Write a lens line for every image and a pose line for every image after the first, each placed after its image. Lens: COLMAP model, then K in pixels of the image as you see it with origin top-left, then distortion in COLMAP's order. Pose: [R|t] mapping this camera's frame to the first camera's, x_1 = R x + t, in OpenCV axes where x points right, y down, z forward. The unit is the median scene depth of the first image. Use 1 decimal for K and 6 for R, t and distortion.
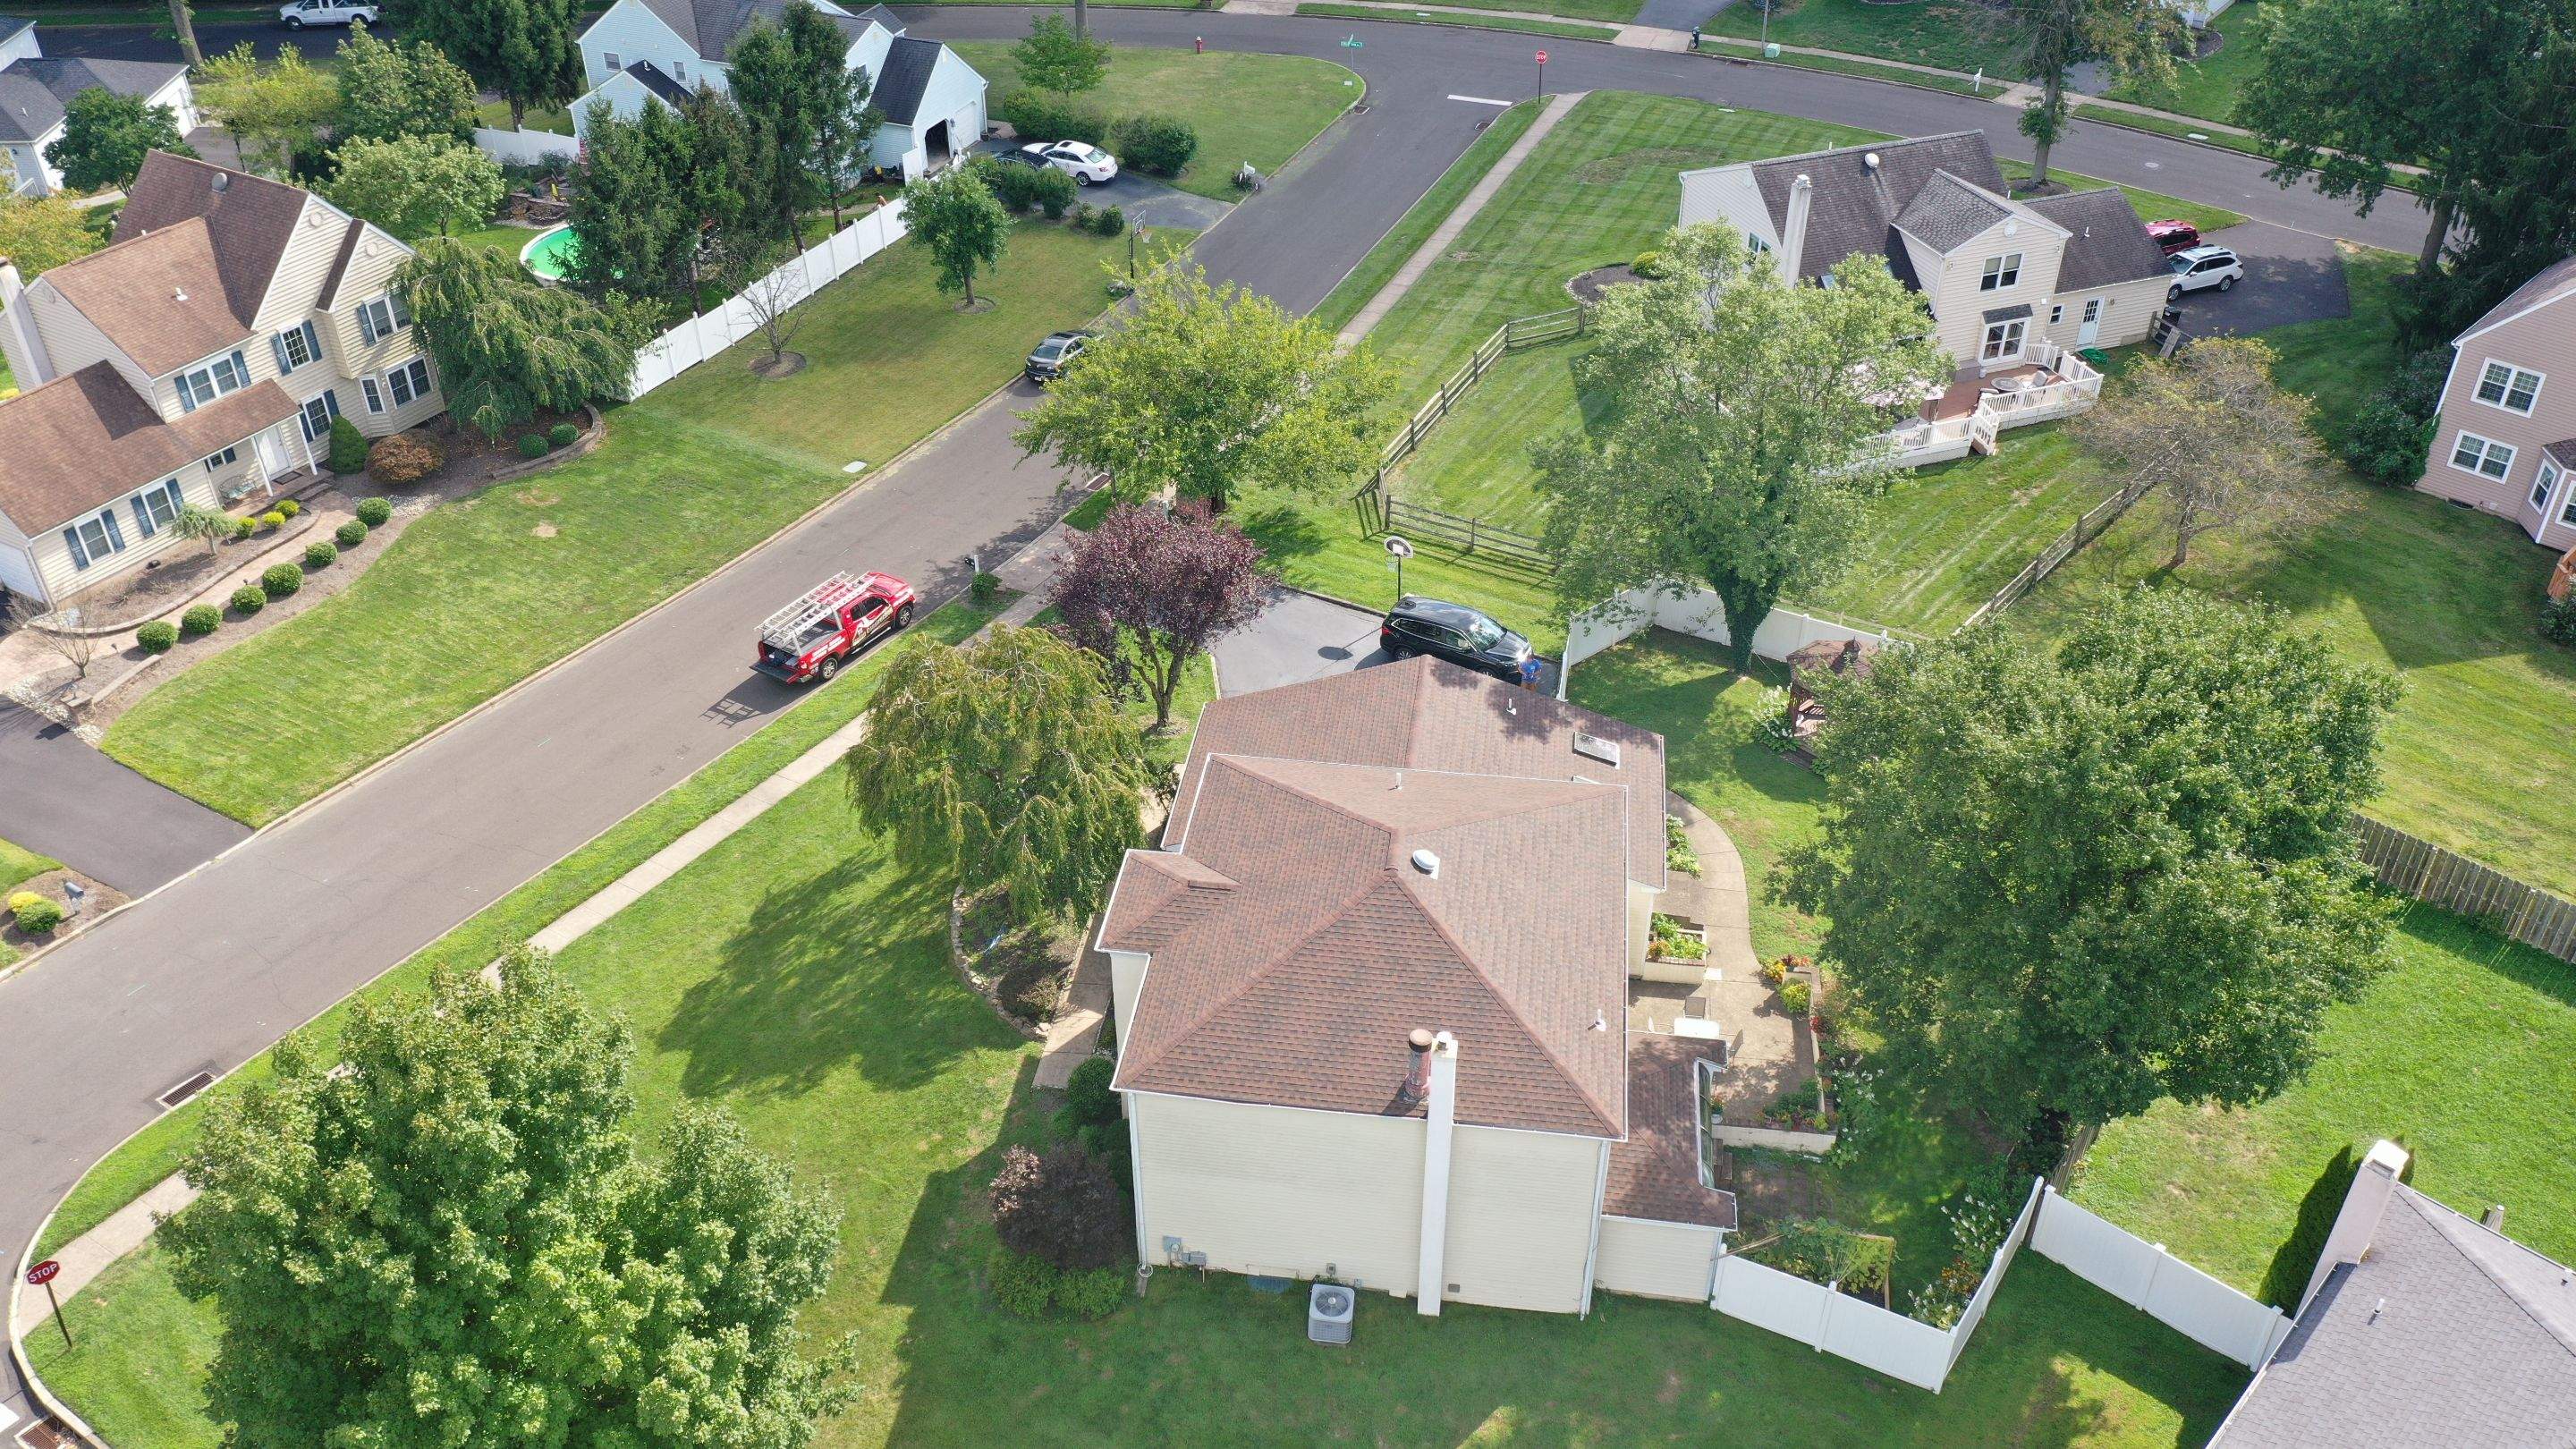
lens RADIAL K [[2035.7, 0, 1294.2], [0, 2035.7, 717.9], [0, 0, 1]] dist [0.005741, 0.016198]
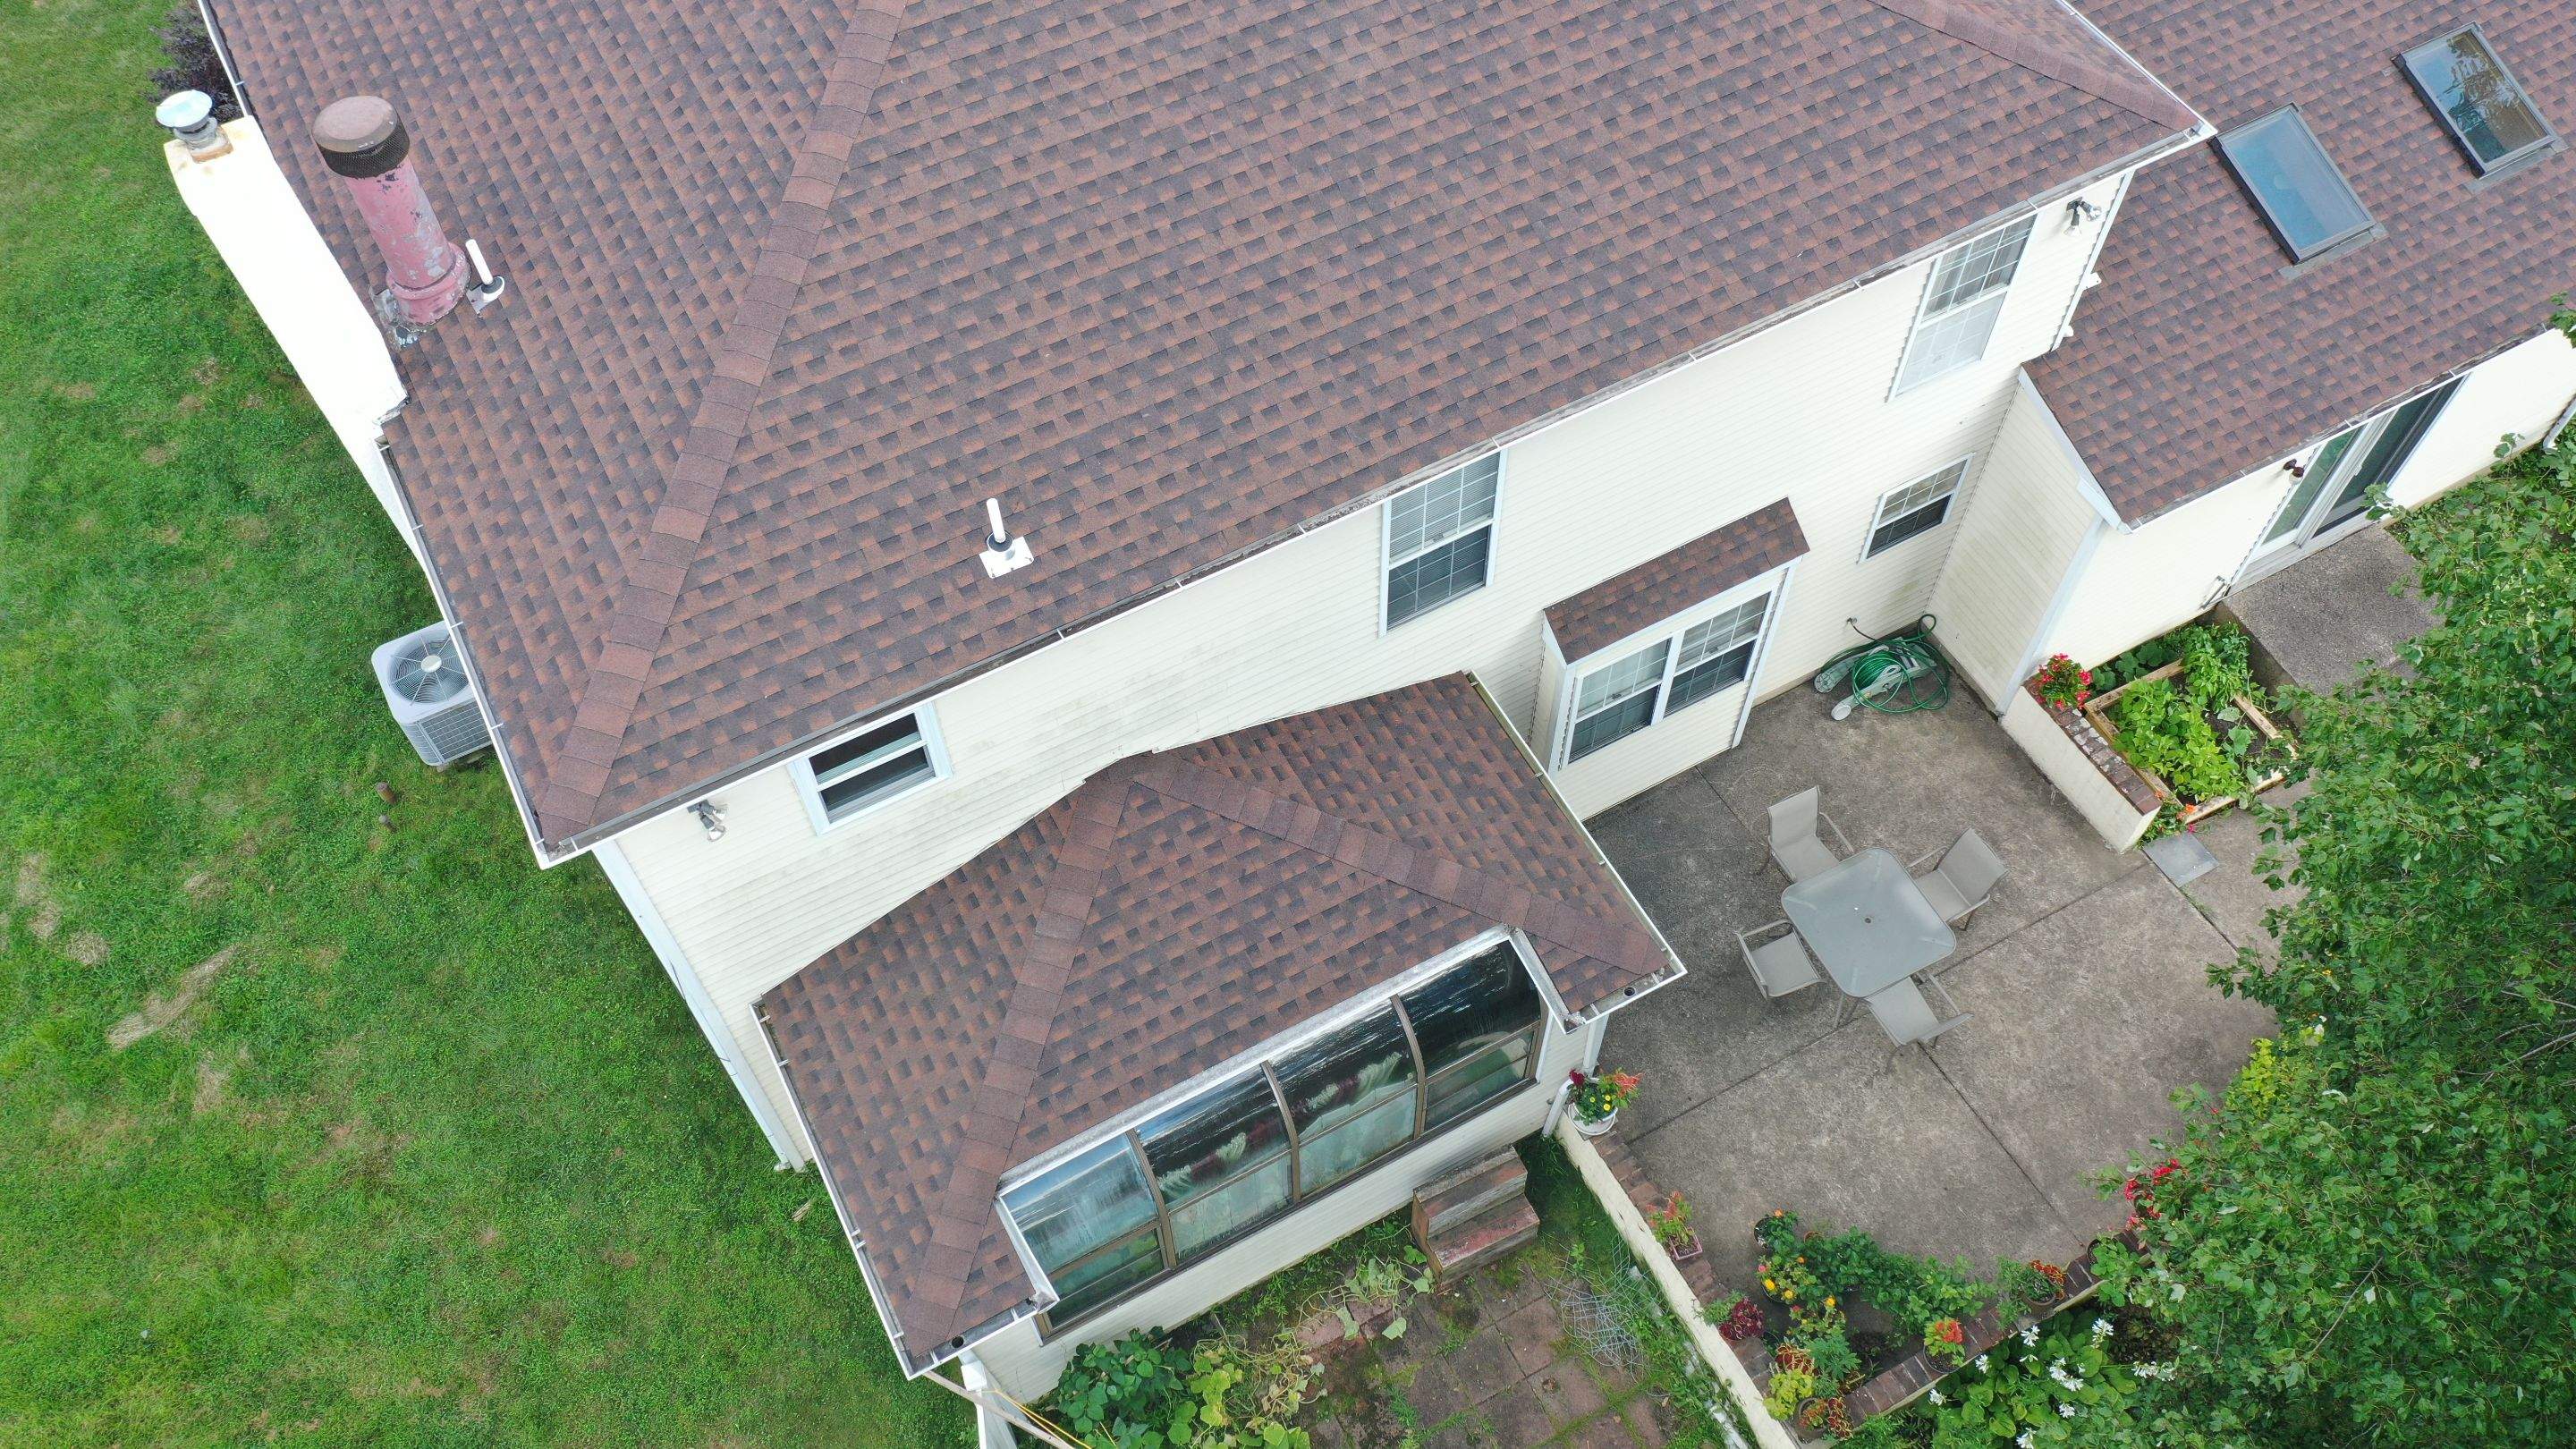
lens RADIAL K [[2053.8, 0, 1292.0], [0, 2053.8, 725.6], [0, 0, 1]] dist [0.015352, -0.004072]
pose [[0.589780, 0.674220, -0.444509, 0.224409], [-0.451800, 0.731705, 0.510378, 0.005425], [0.669356, -0.100182, 0.736157, 0.584248]]
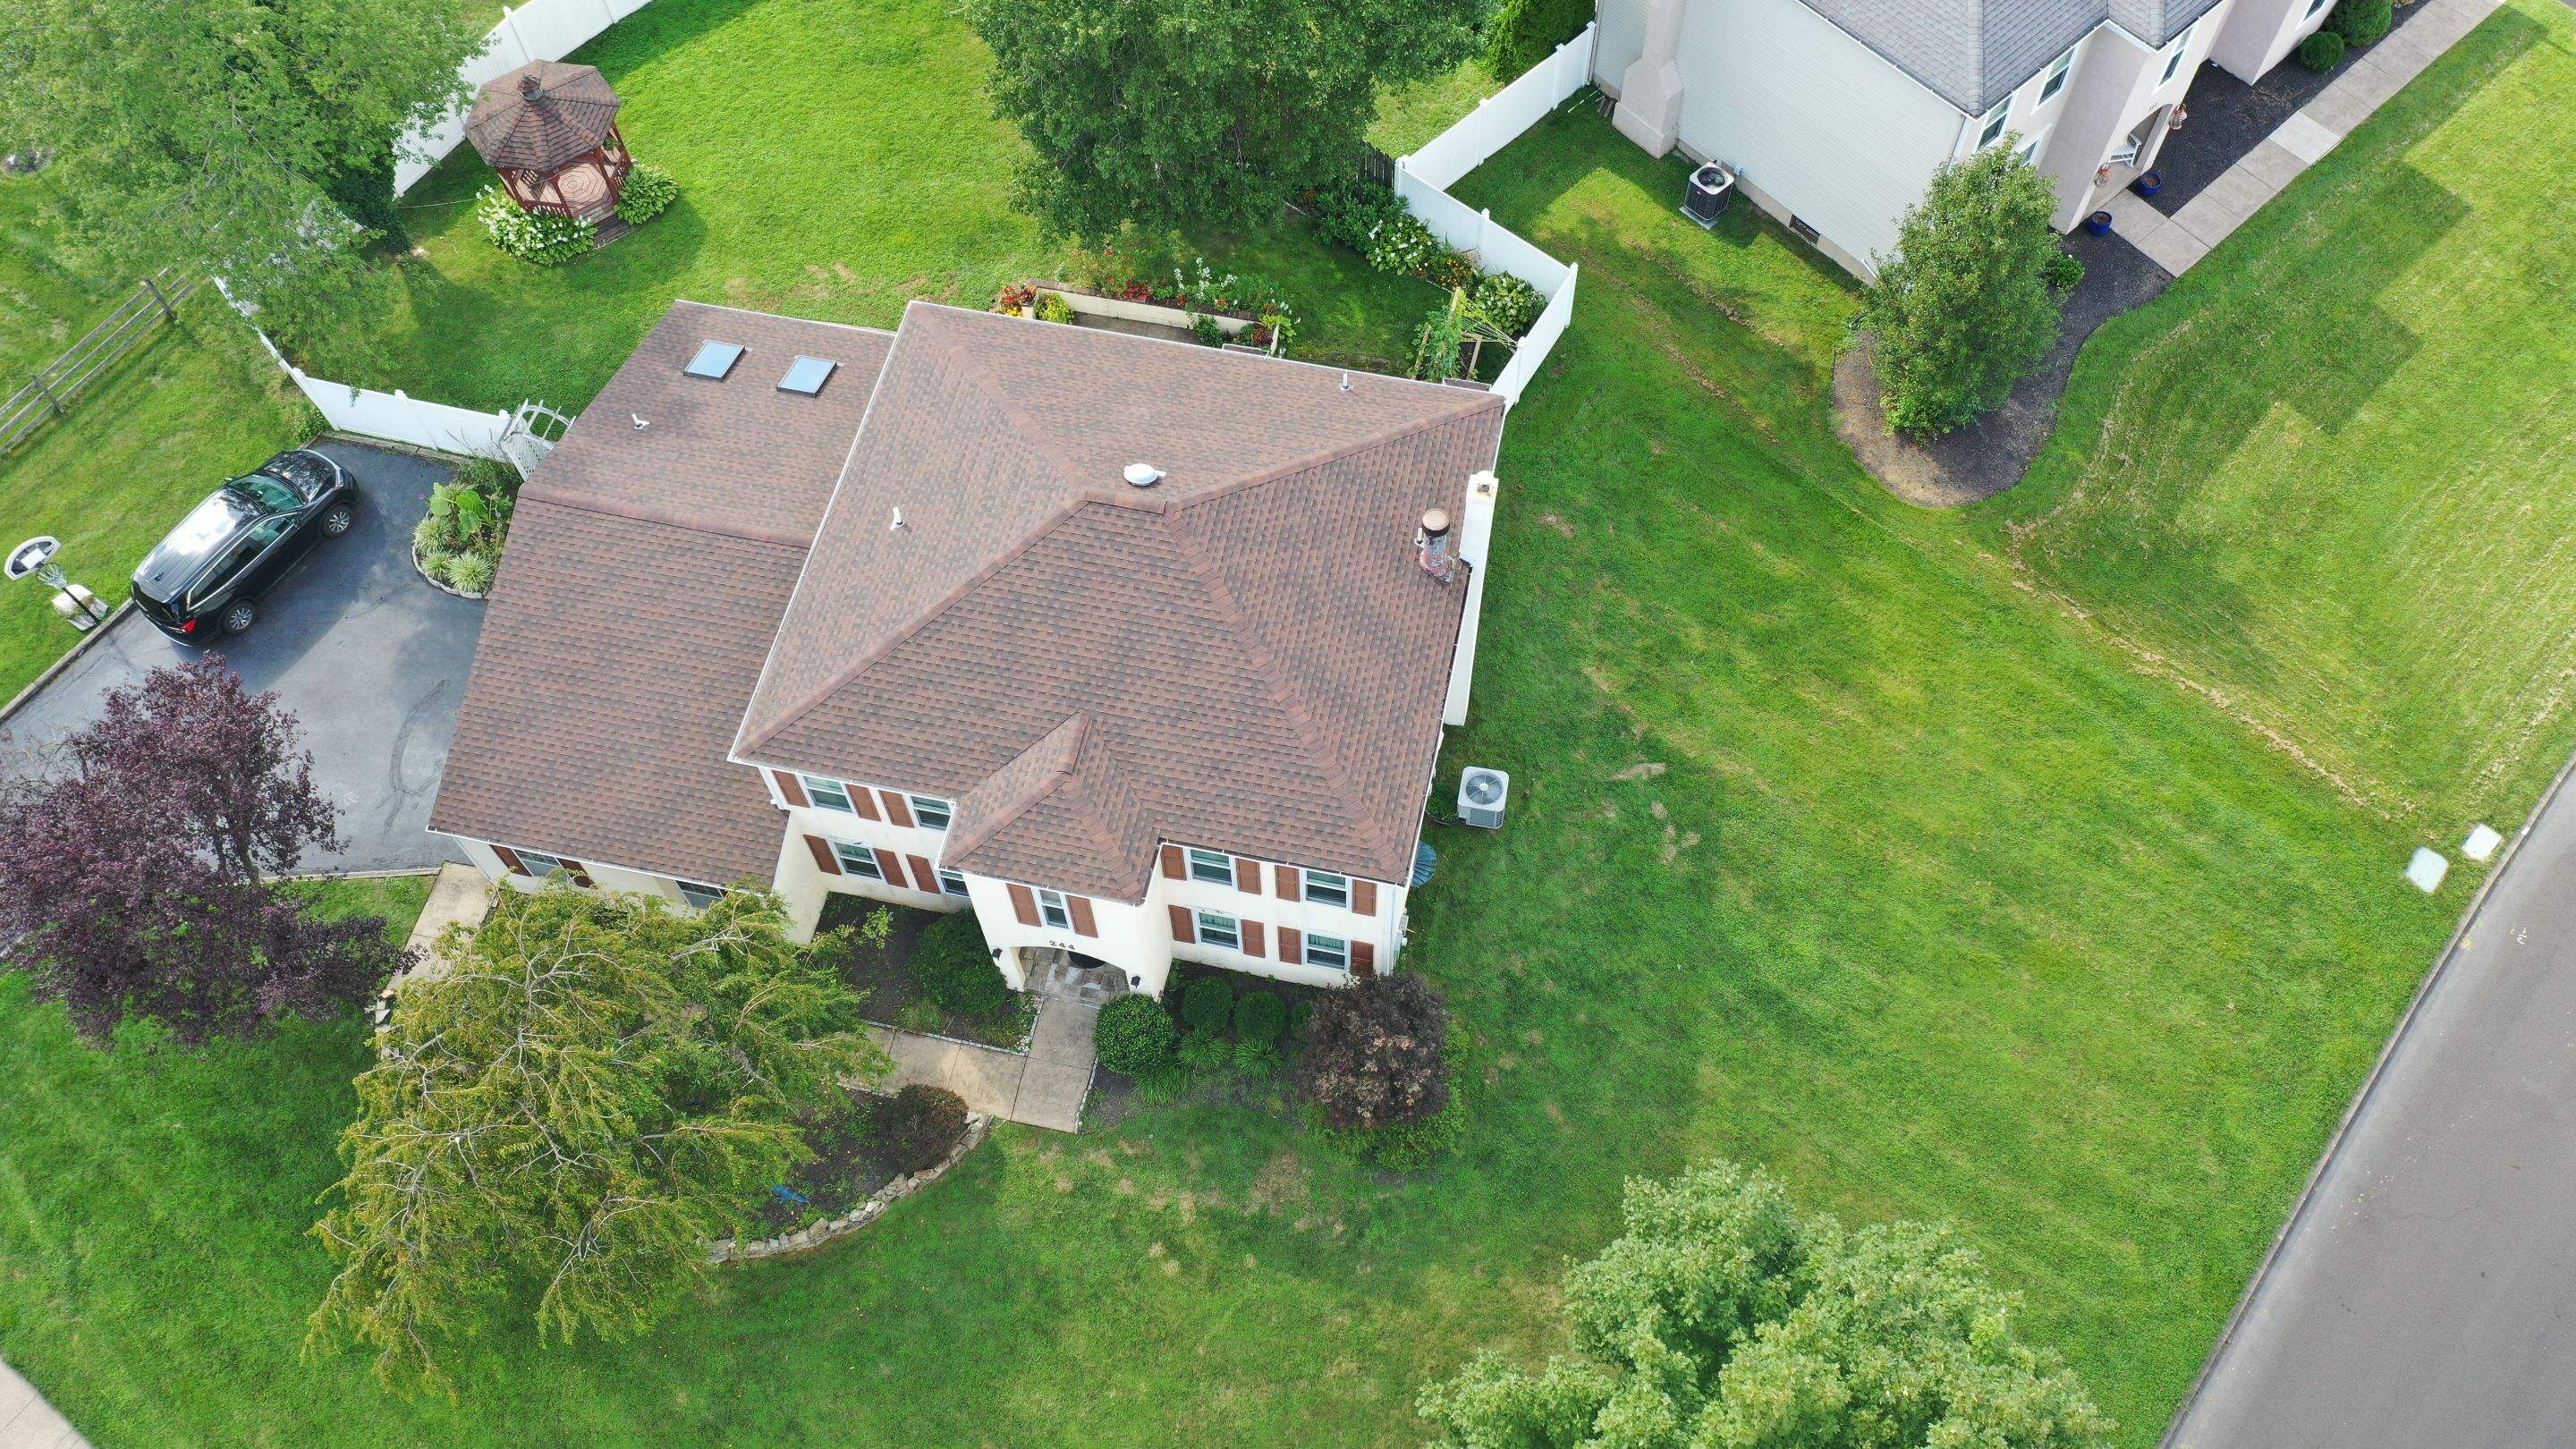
lens RADIAL K [[2053.8, 0, 1292.0], [0, 2053.8, 725.6], [0, 0, 1]] dist [0.015352, -0.004072]
pose [[0.077328, -0.867227, 0.491872, -0.302690], [0.584789, 0.439024, 0.682114, -0.294911], [-0.807491, 0.234895, 0.541093, 0.404496]]
